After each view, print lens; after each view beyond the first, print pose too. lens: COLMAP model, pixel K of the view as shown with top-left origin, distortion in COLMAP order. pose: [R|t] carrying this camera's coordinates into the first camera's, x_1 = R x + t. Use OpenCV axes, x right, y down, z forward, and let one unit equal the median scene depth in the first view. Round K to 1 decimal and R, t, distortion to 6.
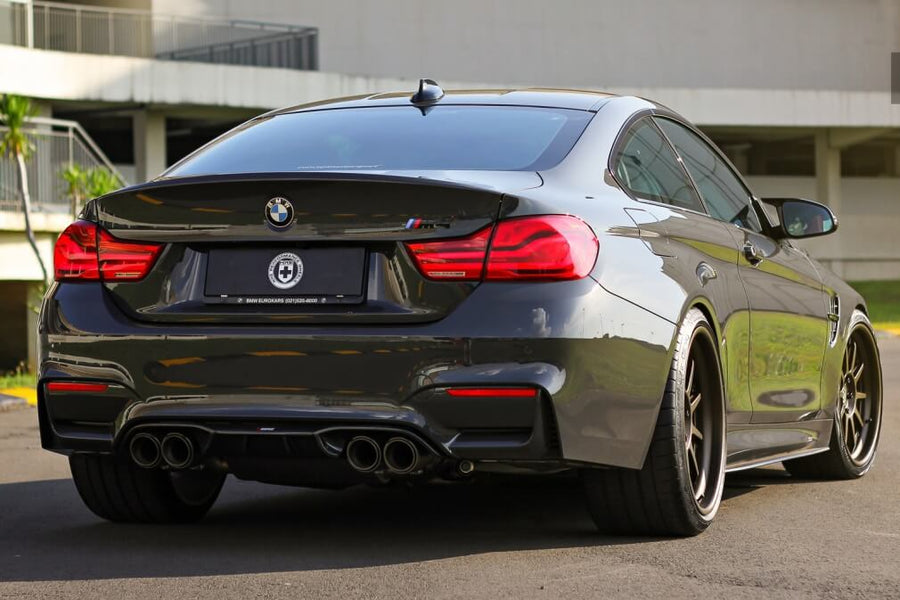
lens RADIAL K [[2956.5, 0, 450.0], [0, 2956.5, 300.0], [0, 0, 1]] dist [-0.073590, -1.382545]
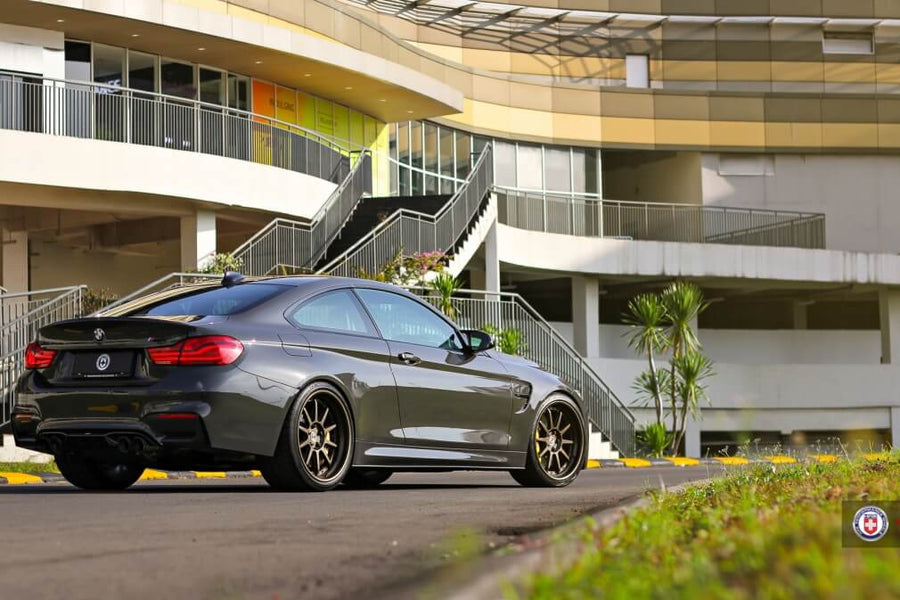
lens RADIAL K [[2697.0, 0, 450.0], [0, 2697.0, 300.0], [0, 0, 1]] dist [-0.128074, 1.063729]
pose [[0.964855, -0.012520, -0.262486, 0.710381], [-0.002490, 0.998384, -0.056775, 0.056225], [0.262773, 0.055433, 0.963264, -0.842404]]
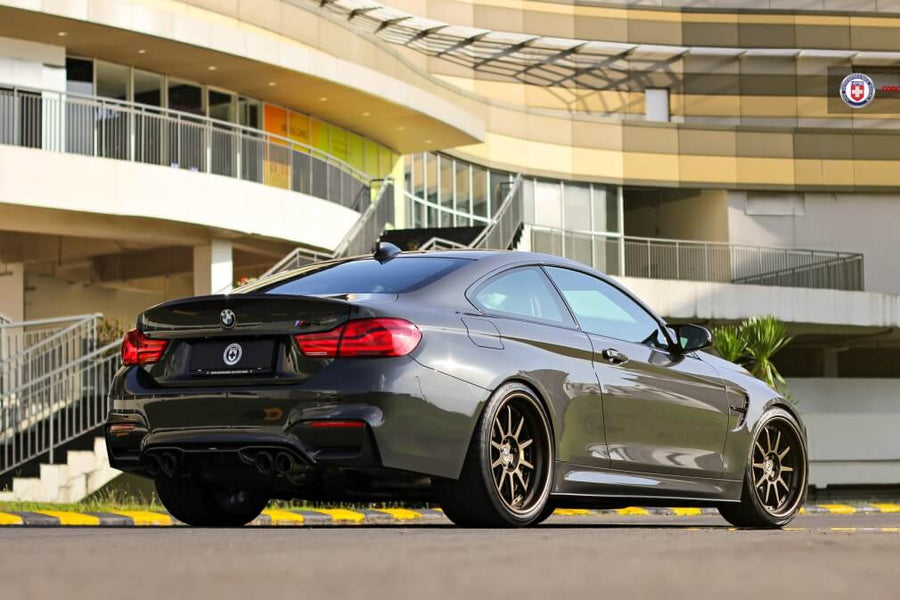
lens RADIAL K [[2697.0, 0, 450.0], [0, 2697.0, 300.0], [0, 0, 1]] dist [-0.128074, 1.063729]
pose [[0.968642, -0.014599, -0.248030, 0.432889], [-0.005347, 0.996816, -0.079555, 0.078511], [0.248402, 0.078387, 0.965480, -0.417585]]
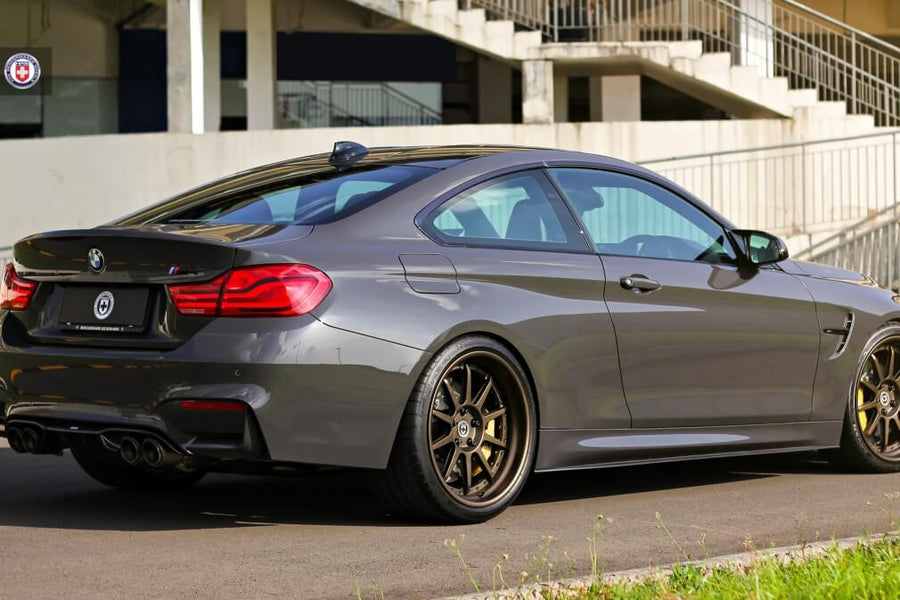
lens RADIAL K [[2697.0, 0, 450.0], [0, 2697.0, 300.0], [0, 0, 1]] dist [-0.128074, 1.063729]
pose [[0.916969, 0.012731, -0.398755, 0.550813], [-0.004343, 0.999750, 0.021933, -0.038562], [0.398935, -0.018380, 0.916795, -0.016558]]
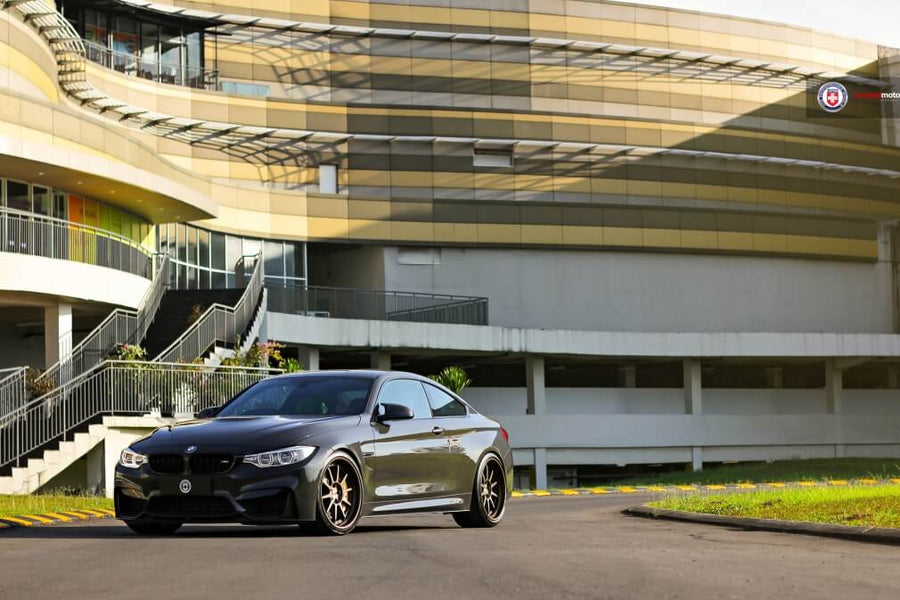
lens RADIAL K [[2546.4, 0, 450.0], [0, 2546.4, 300.0], [0, 0, 1]] dist [0.010043, -0.364682]
pose [[0.996137, -0.005443, -0.087649, 0.394007], [-0.000702, 0.997552, -0.069925, 0.031514], [0.087815, 0.069716, 0.993694, -2.555079]]
